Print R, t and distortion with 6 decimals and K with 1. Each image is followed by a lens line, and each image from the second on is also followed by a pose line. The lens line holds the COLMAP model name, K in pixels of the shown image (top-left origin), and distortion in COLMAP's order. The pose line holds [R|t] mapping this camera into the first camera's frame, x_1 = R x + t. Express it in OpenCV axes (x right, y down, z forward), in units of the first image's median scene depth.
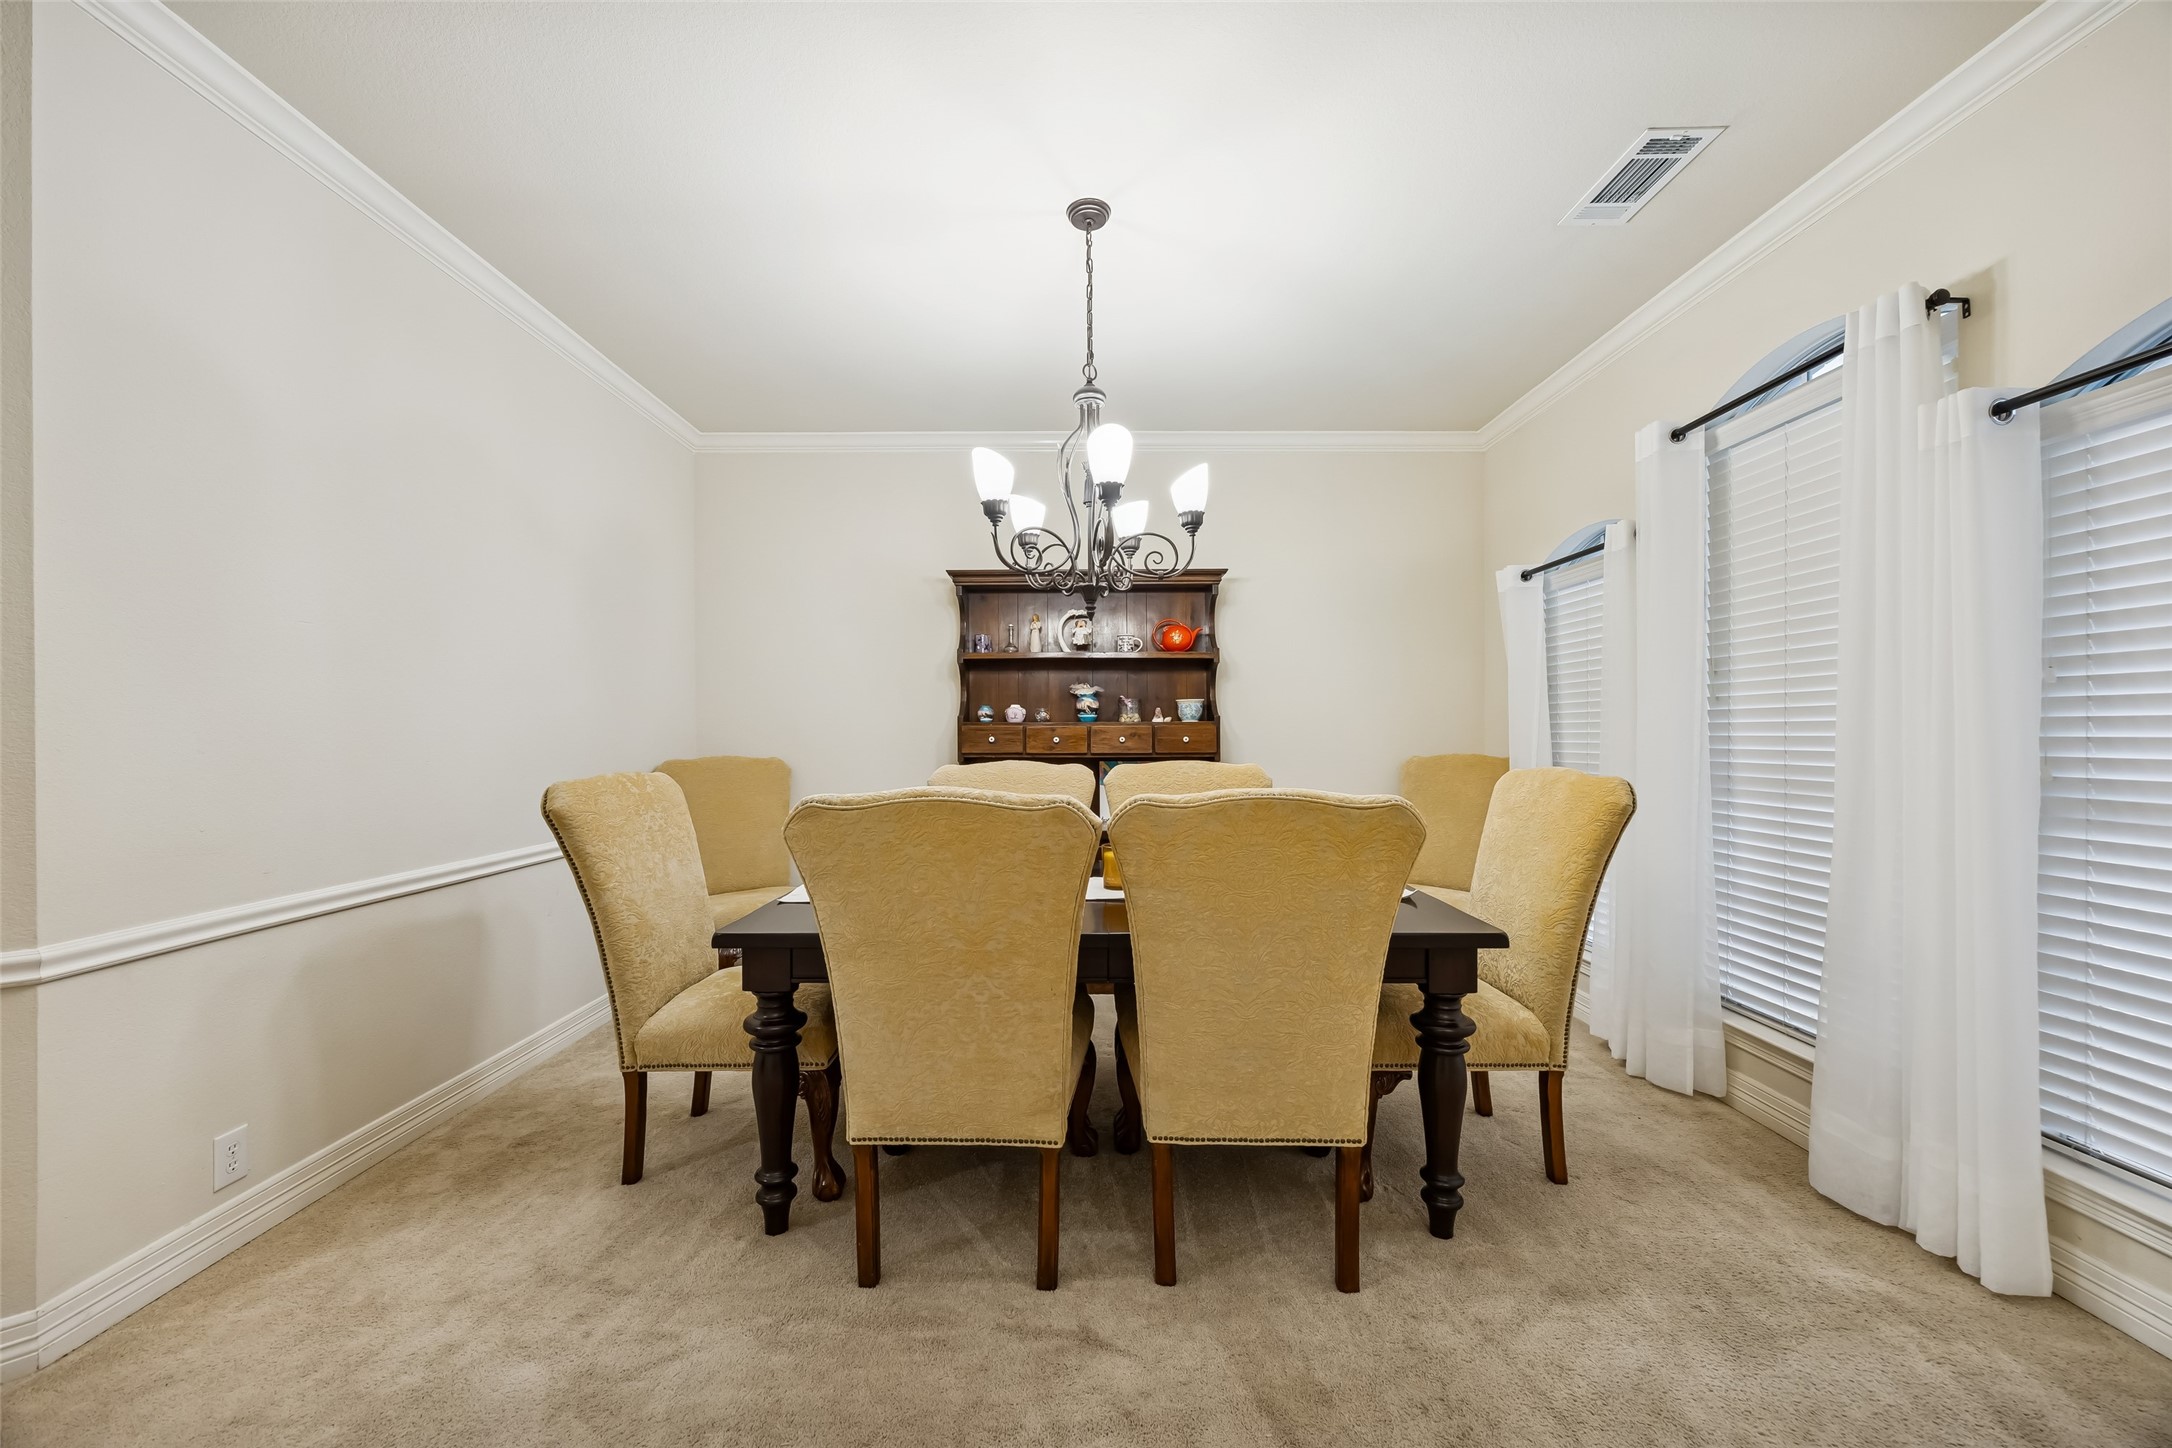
lens RADIAL K [[825.5, 0, 1077.1], [0, 825.5, 726.7], [0, 0, 1]] dist [-0.008147, 0.001578]
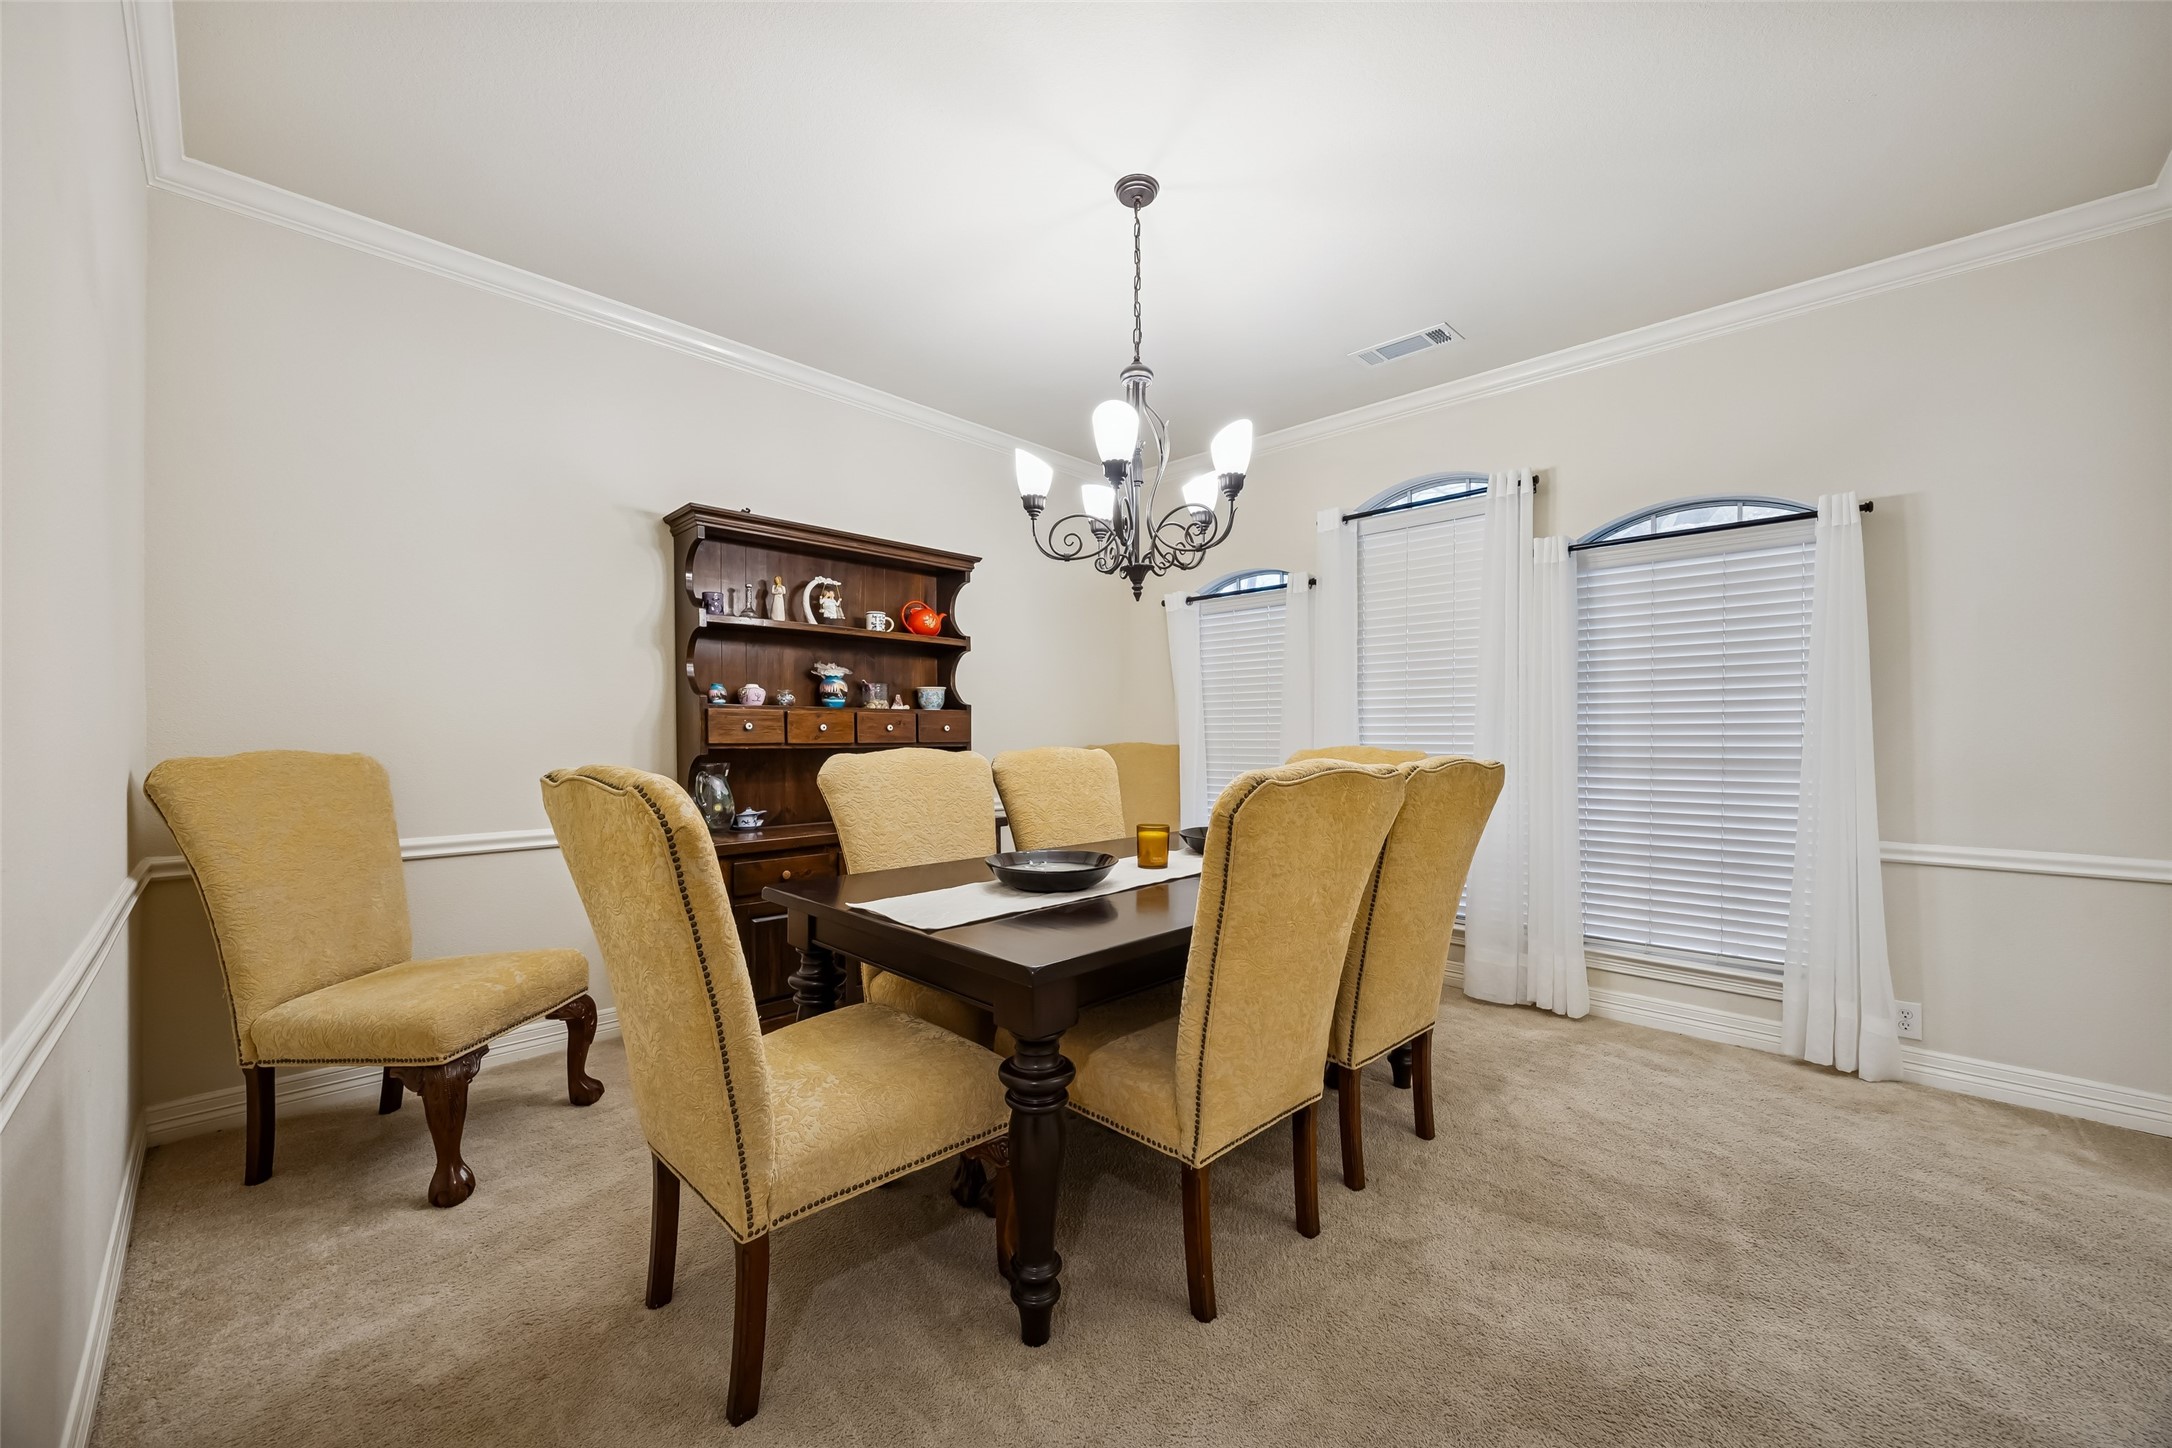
lens RADIAL K [[825.5, 0, 1072.9], [0, 825.5, 730.0], [0, 0, 1]] dist [-0.008147, 0.001578]
pose [[0.704054, 0.007298, 0.710109, -0.432723], [-0.008001, 0.999965, -0.002345, 0.018135], [-0.710101, -0.004031, 0.704088, 0.206410]]
